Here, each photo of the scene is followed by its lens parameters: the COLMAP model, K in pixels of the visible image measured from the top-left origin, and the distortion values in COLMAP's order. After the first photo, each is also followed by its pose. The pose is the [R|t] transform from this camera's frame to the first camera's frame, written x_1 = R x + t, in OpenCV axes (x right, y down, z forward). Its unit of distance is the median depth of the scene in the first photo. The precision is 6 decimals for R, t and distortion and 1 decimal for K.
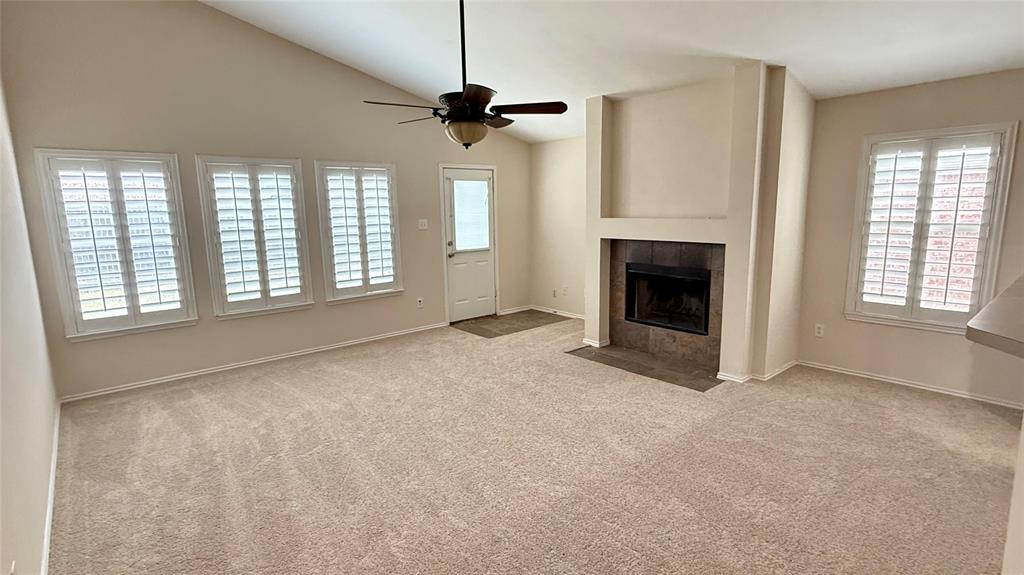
lens RADIAL K [[501.6, 0, 518.1], [0, 501.6, 289.4], [0, 0, 1]] dist [0.013173, -0.000406]
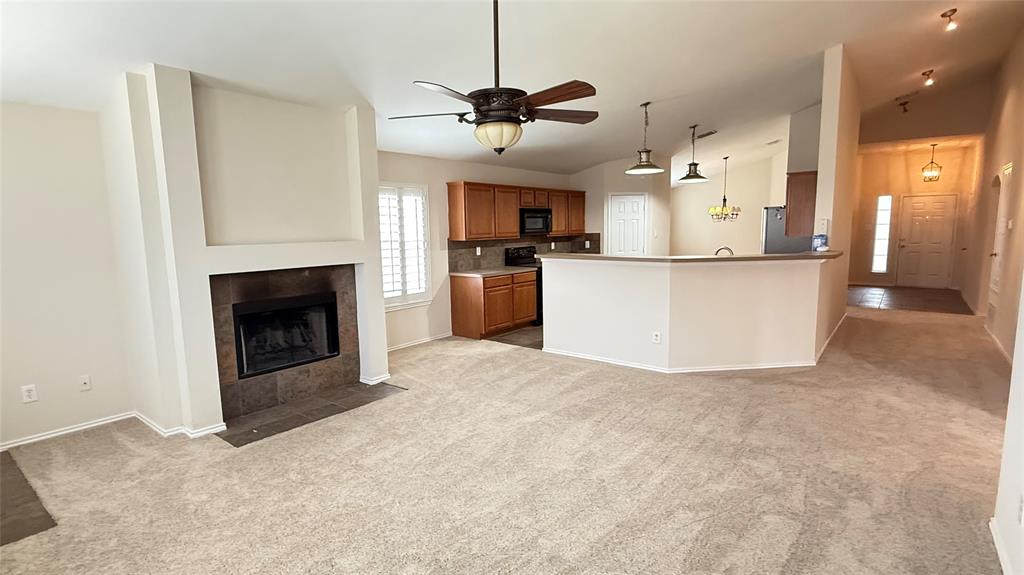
lens RADIAL K [[501.6, 0, 518.2], [0, 501.6, 288.6], [0, 0, 1]] dist [0.013173, -0.000406]
pose [[-0.190556, -0.104857, 0.976060, -0.679227], [0.177145, 0.974284, 0.139251, -0.118384], [-0.965561, 0.199440, -0.167081, 0.791140]]
